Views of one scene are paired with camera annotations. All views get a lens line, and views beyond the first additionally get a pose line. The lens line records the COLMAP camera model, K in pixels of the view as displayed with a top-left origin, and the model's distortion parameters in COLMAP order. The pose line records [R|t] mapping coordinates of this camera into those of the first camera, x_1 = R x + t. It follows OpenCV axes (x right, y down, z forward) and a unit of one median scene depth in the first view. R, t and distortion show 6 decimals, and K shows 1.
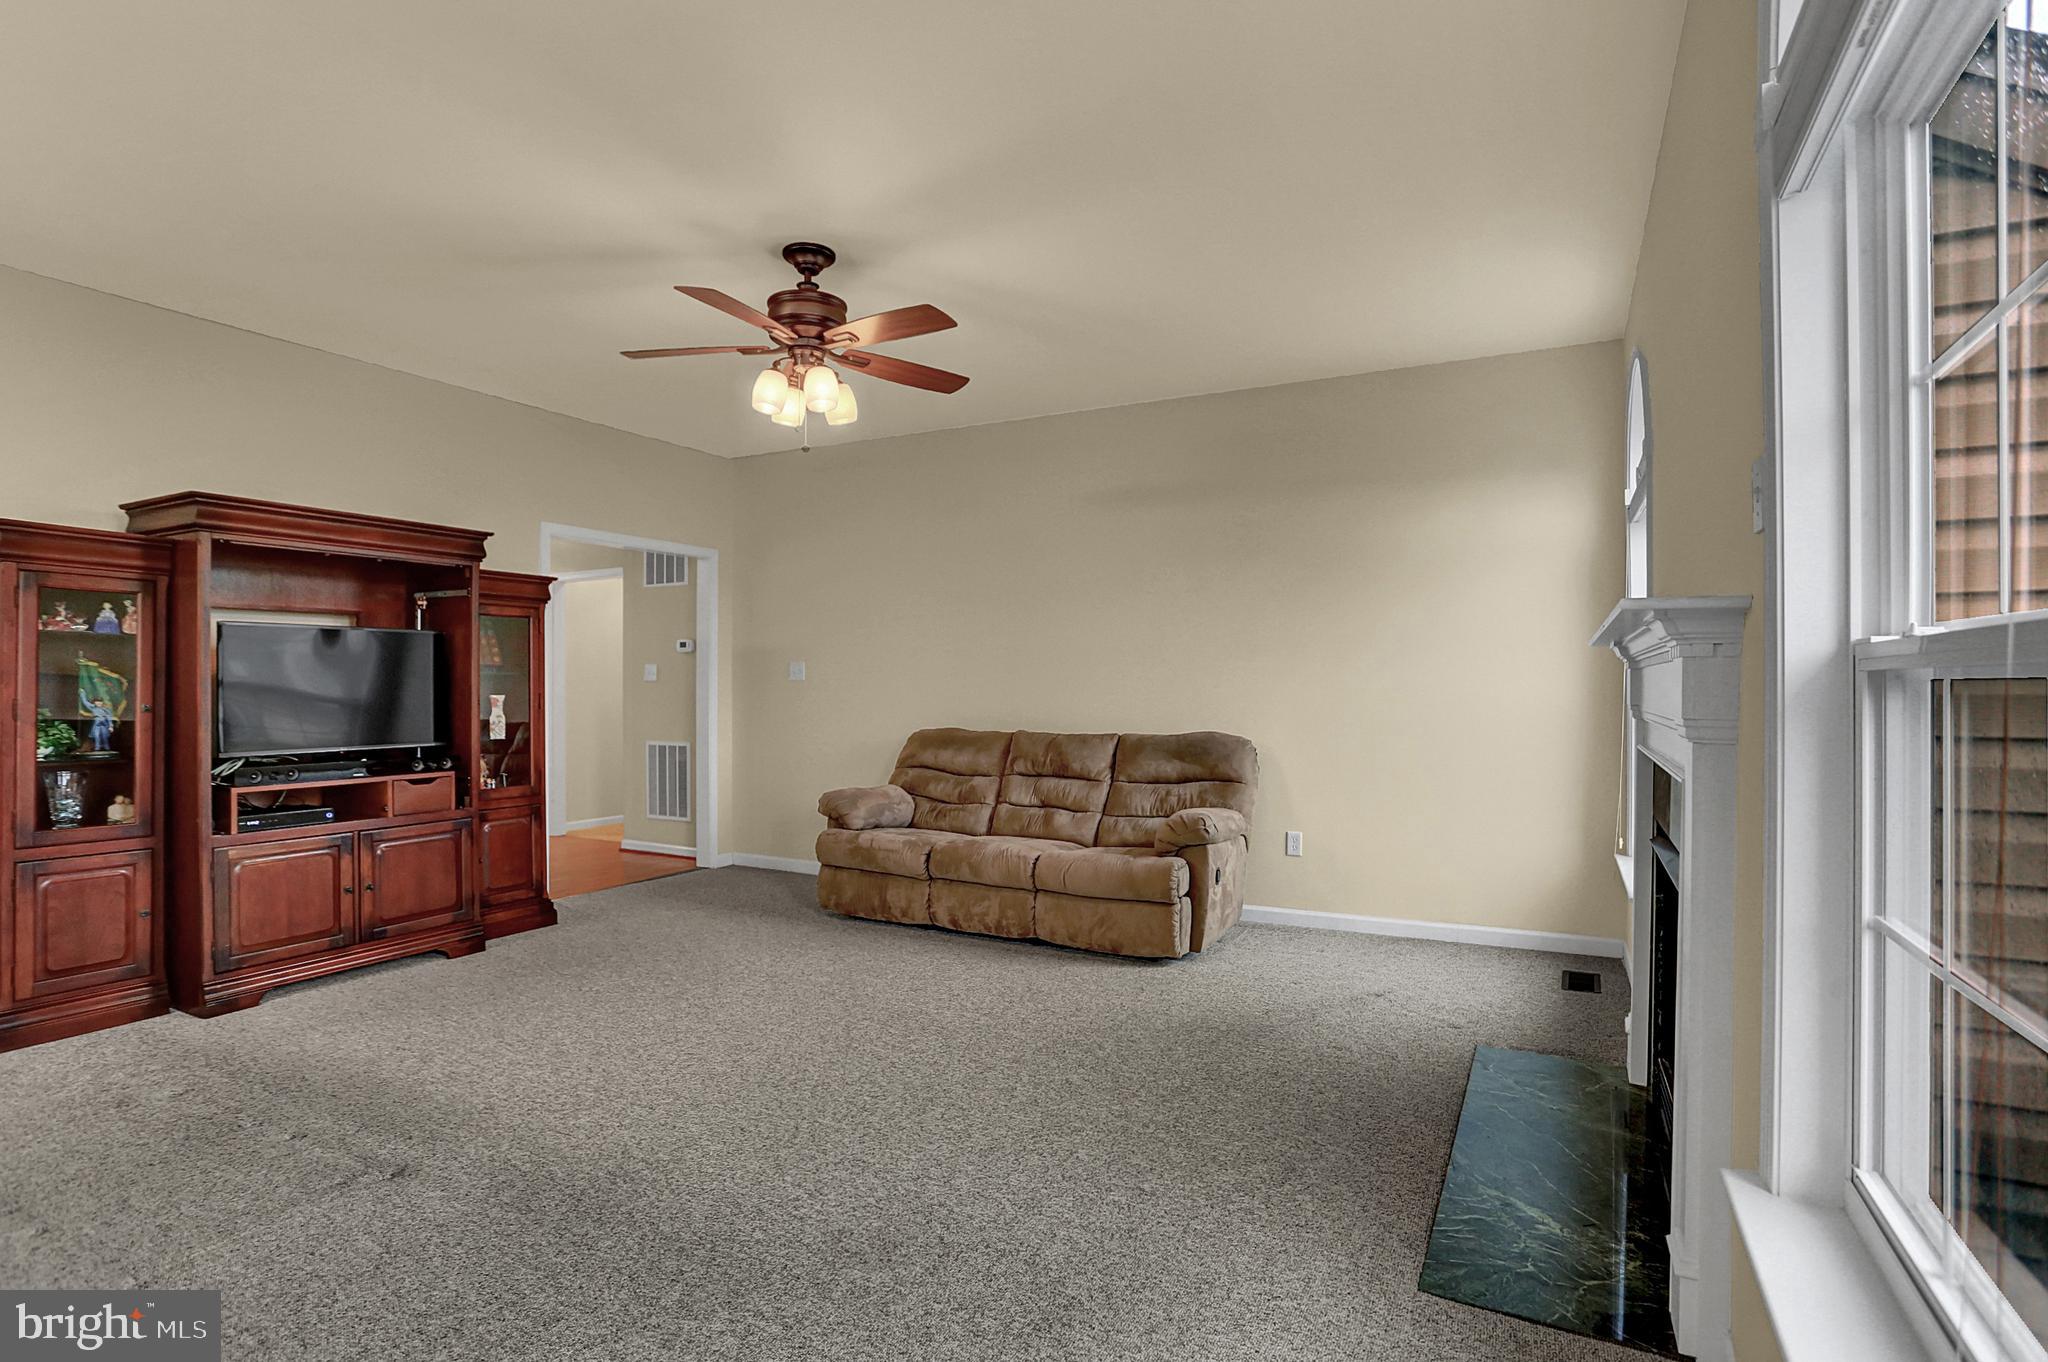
lens RADIAL K [[1054.8, 0, 1021.1], [0, 1054.8, 684.3], [0, 0, 1]] dist [-0.005454, -0.000350]
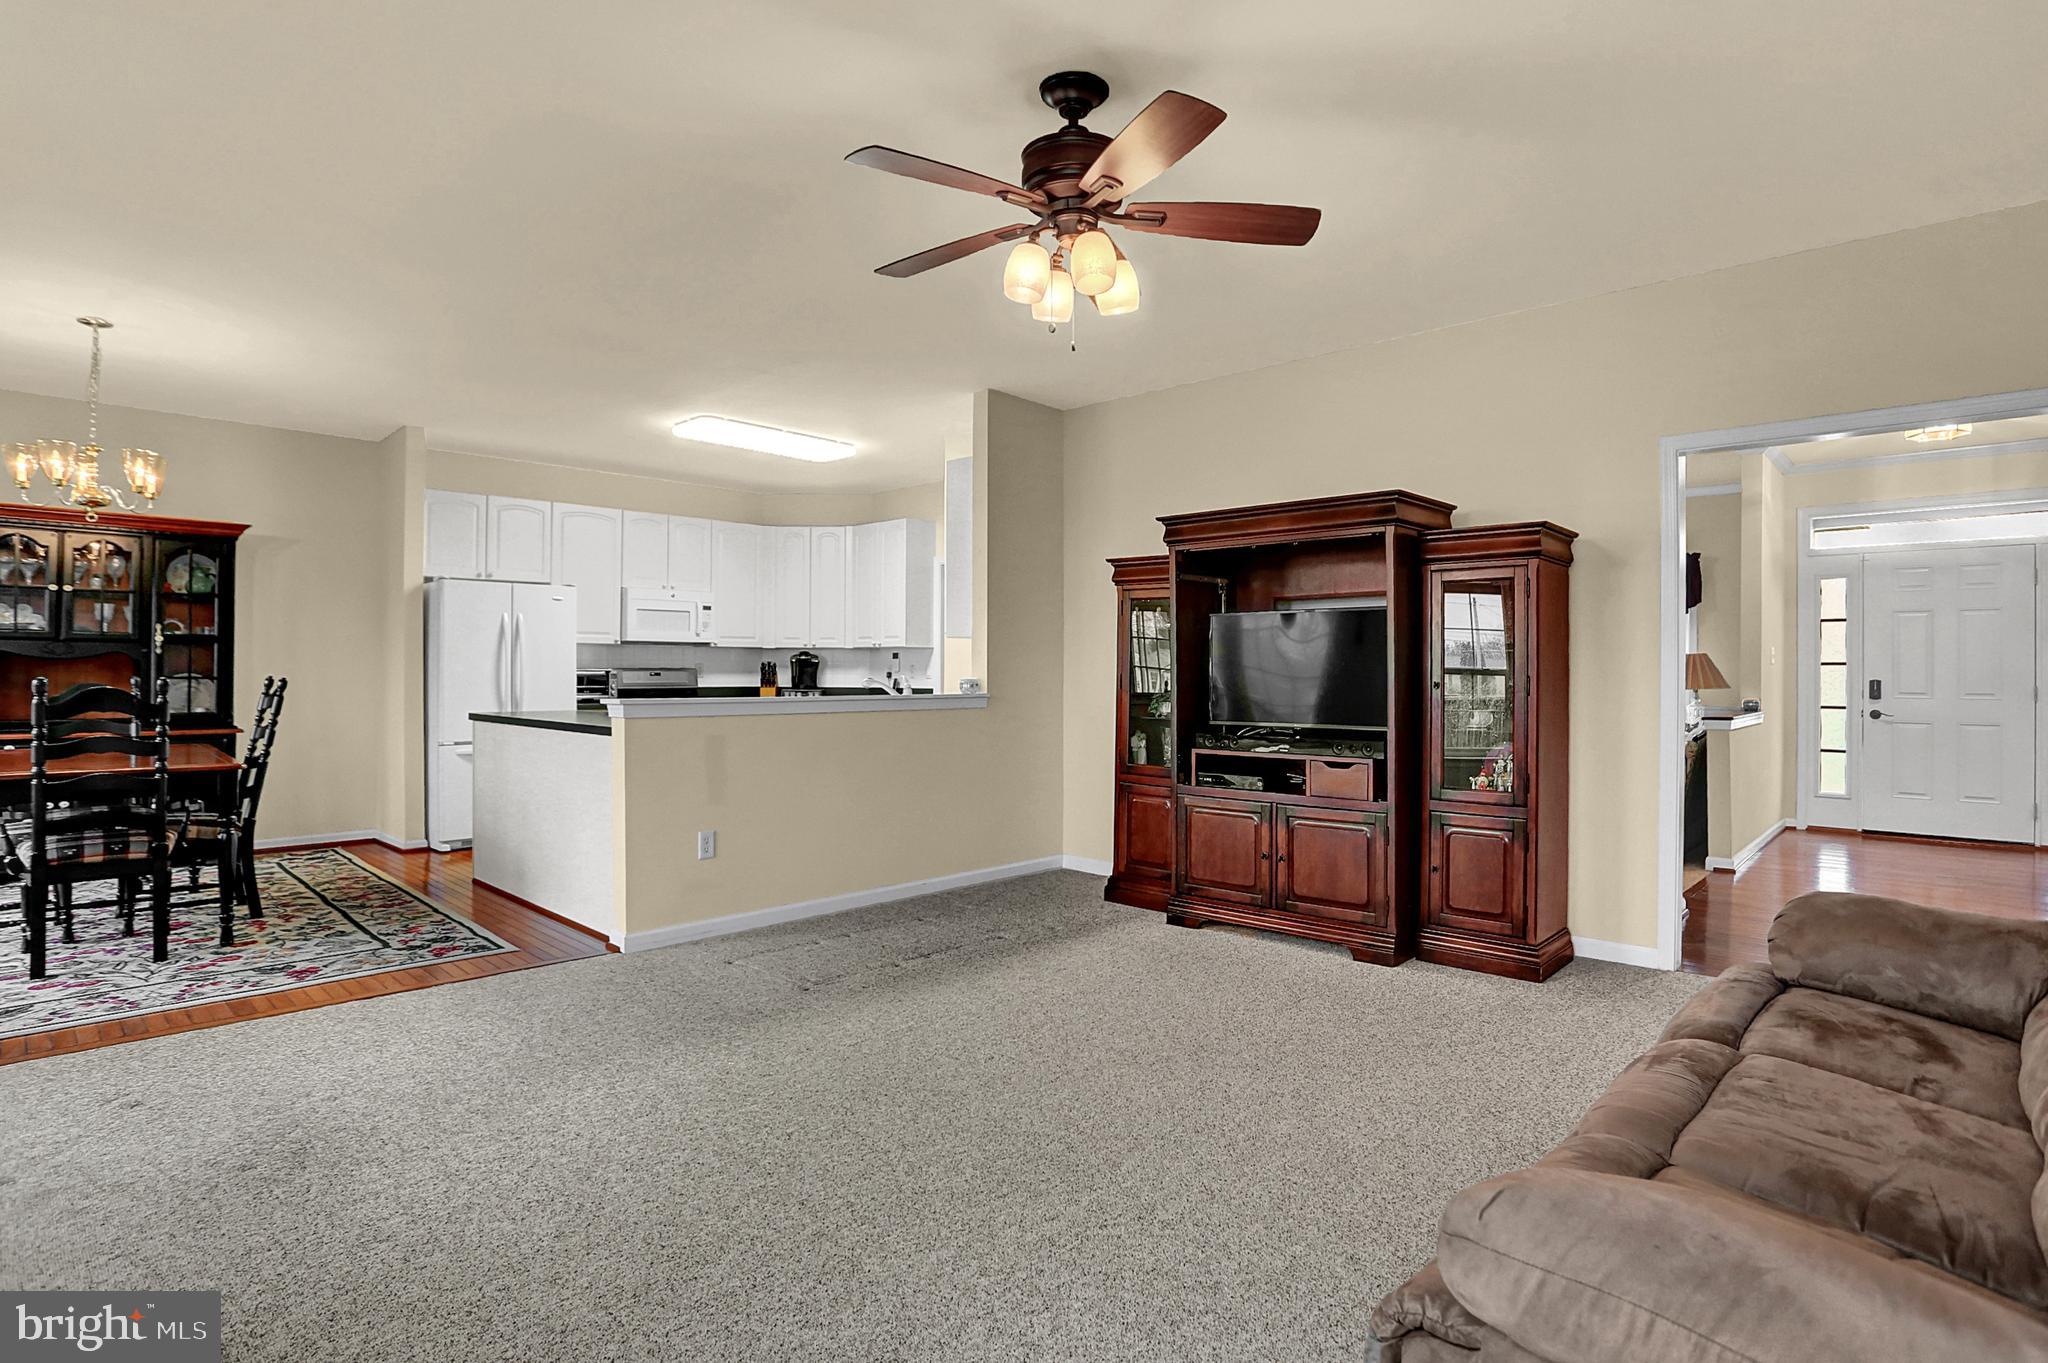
lens RADIAL K [[1054.8, 0, 1019.5], [0, 1054.8, 674.0], [0, 0, 1]] dist [-0.005454, -0.000350]
pose [[-0.275382, -0.007001, -0.961309, 0.468977], [-0.008456, 0.999952, -0.004860, 0.016870], [0.961298, 0.006791, -0.275428, 1.054982]]
